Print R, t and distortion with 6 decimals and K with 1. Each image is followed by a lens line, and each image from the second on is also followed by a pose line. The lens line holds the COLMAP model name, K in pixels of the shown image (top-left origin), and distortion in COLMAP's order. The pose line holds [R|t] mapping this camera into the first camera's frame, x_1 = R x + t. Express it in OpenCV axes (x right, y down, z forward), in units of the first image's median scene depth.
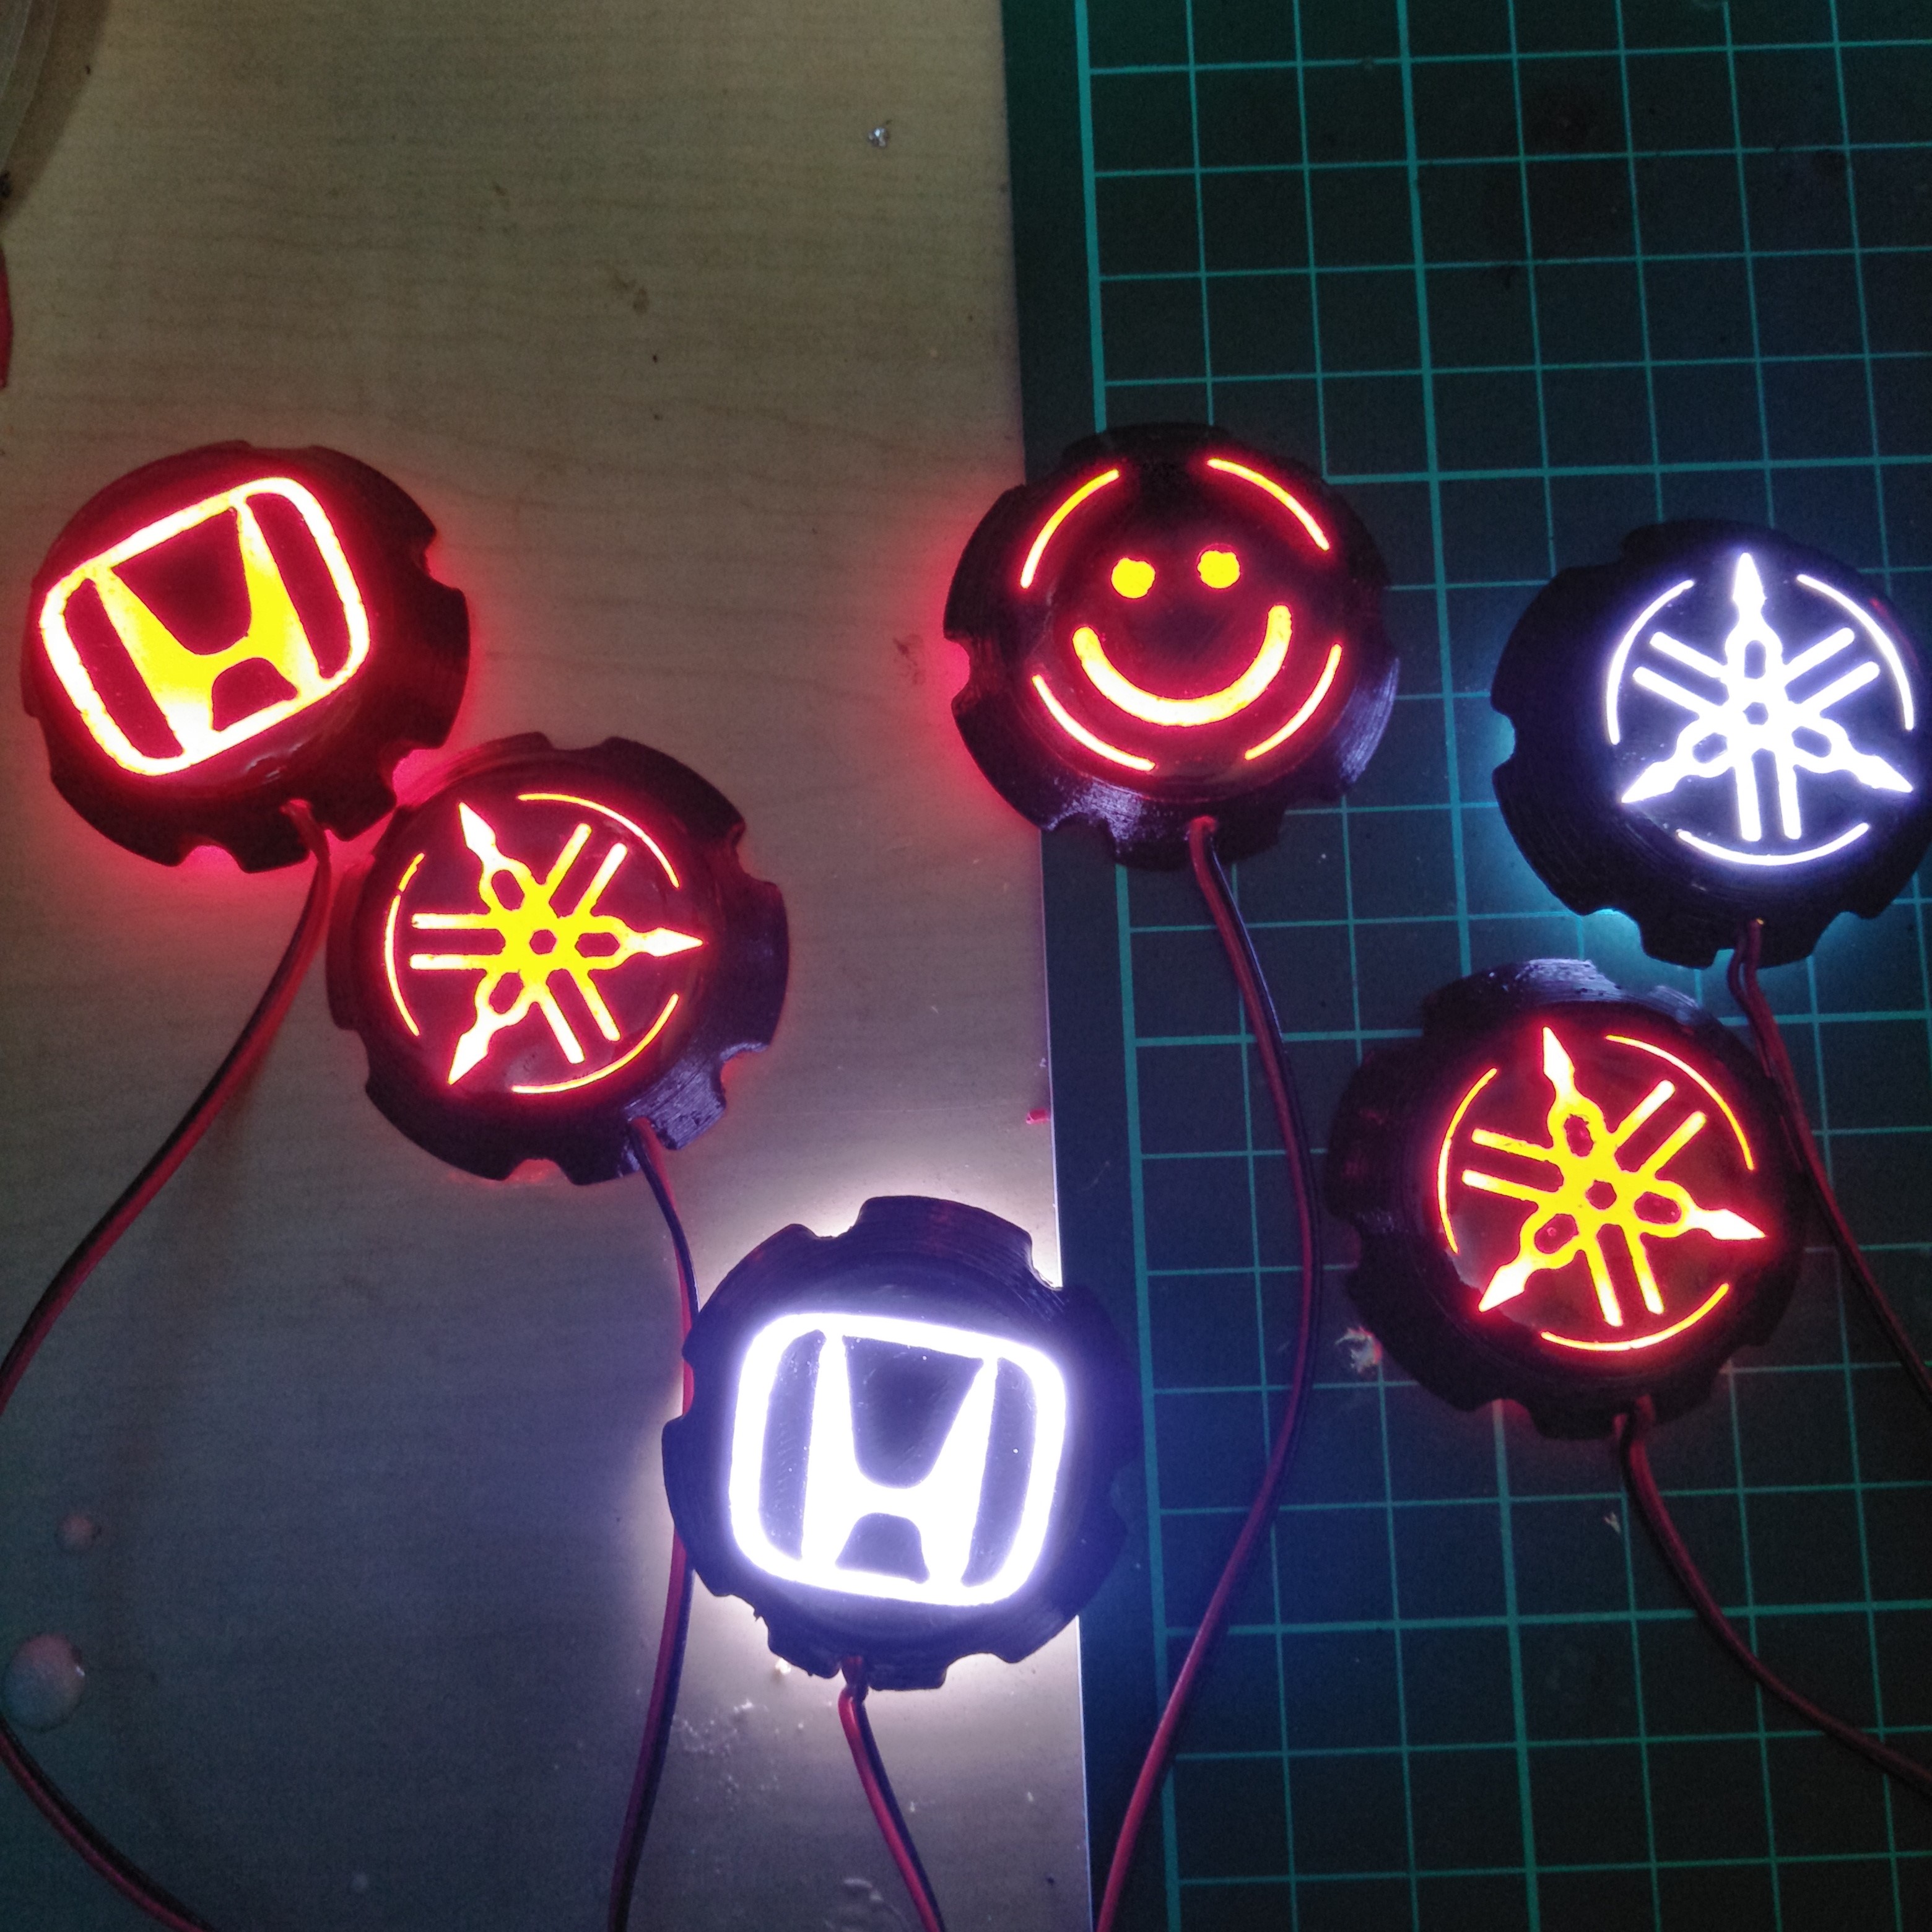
lens RADIAL K [[1983.2, 0, 966.0], [0, 1983.2, 966.0], [0, 0, 1]] dist [0.007361, -0.030392]
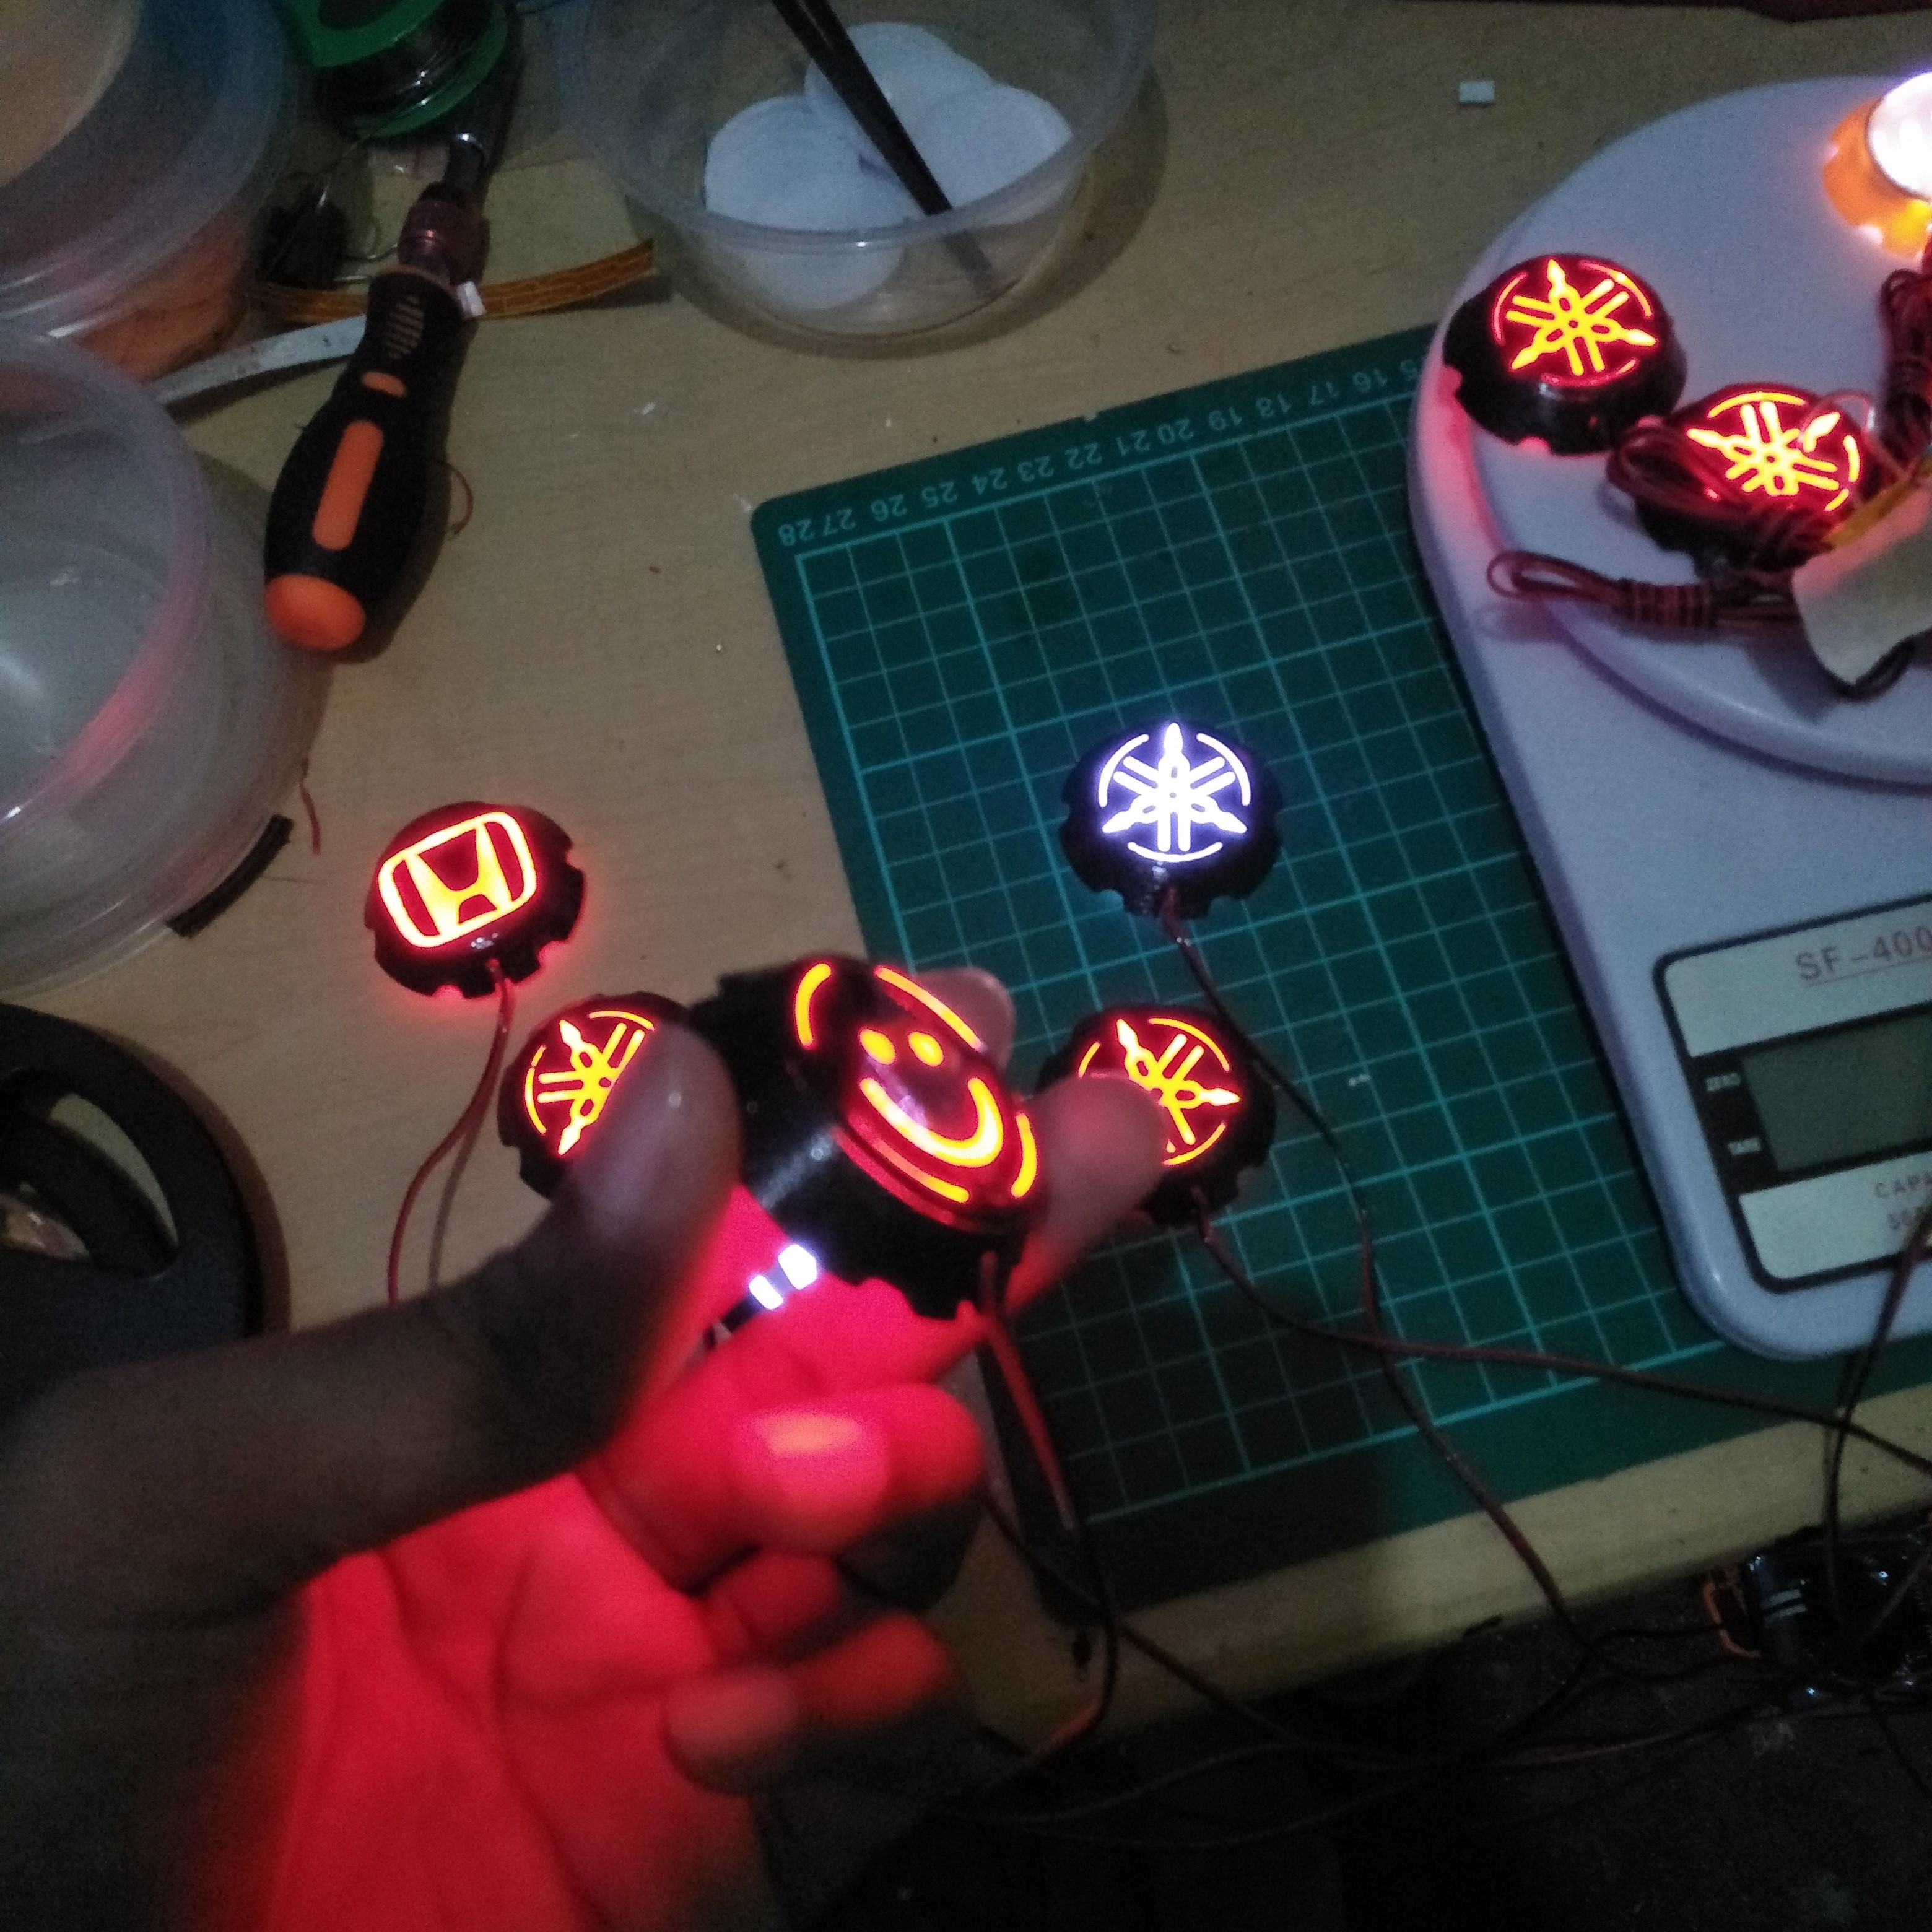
lens RADIAL K [[1931.6, 0, 973.7], [0, 1931.6, 961.0], [0, 0, 1]] dist [0.062109, -0.082697]
pose [[0.973196, -0.228618, 0.024962, 0.097447], [0.226001, 0.930630, -0.287838, 0.575522], [0.042574, 0.285765, 0.957354, -0.908683]]
